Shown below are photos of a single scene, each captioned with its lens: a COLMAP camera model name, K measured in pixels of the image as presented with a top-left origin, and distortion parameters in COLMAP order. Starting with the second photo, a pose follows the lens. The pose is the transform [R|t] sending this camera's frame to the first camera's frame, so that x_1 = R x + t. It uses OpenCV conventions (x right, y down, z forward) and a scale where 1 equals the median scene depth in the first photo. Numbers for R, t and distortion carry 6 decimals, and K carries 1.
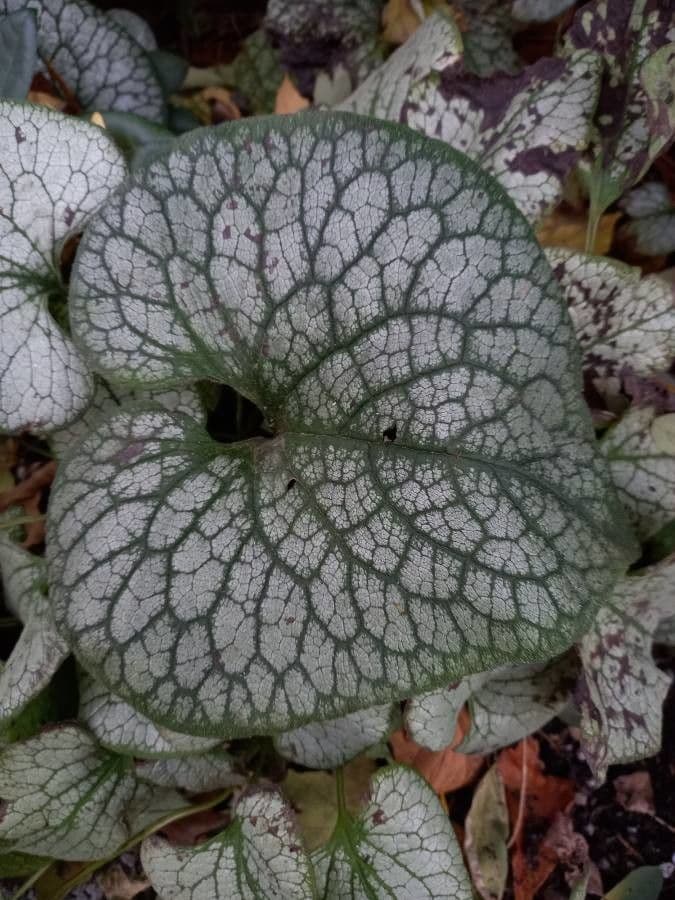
lens RADIAL K [[678.7, 0, 337.5], [0, 678.7, 450.0], [0, 0, 1]] dist [0.011568, 0.000749]
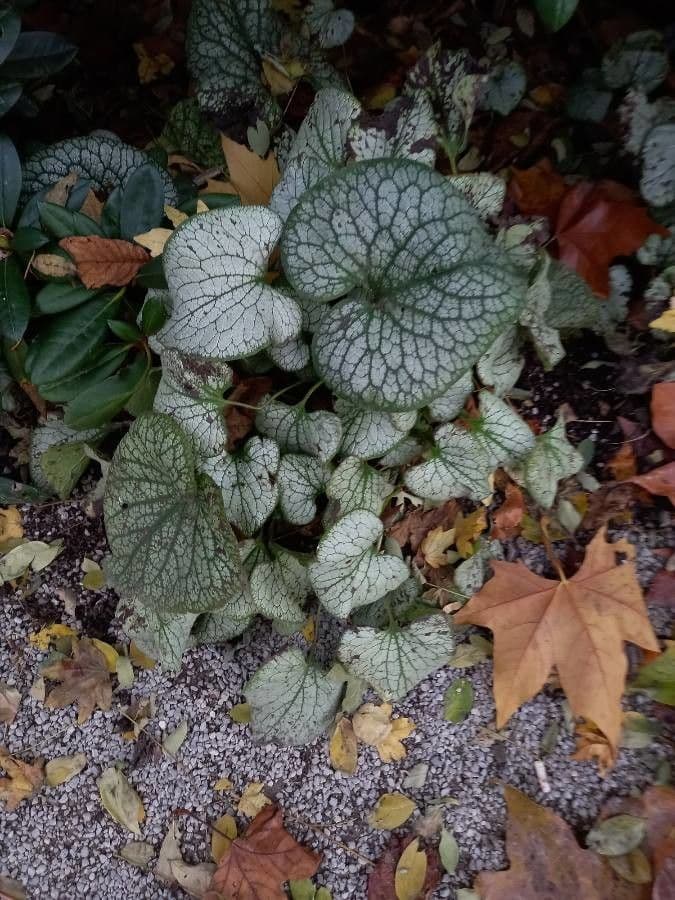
lens RADIAL K [[677.5, 0, 337.5], [0, 677.5, 450.0], [0, 0, 1]] dist [0.073288, -0.003837]
pose [[0.873994, -0.448550, 0.186916, -1.019114], [0.434162, 0.893562, 0.114234, 0.126921], [-0.218261, -0.018687, 0.975712, -1.468267]]
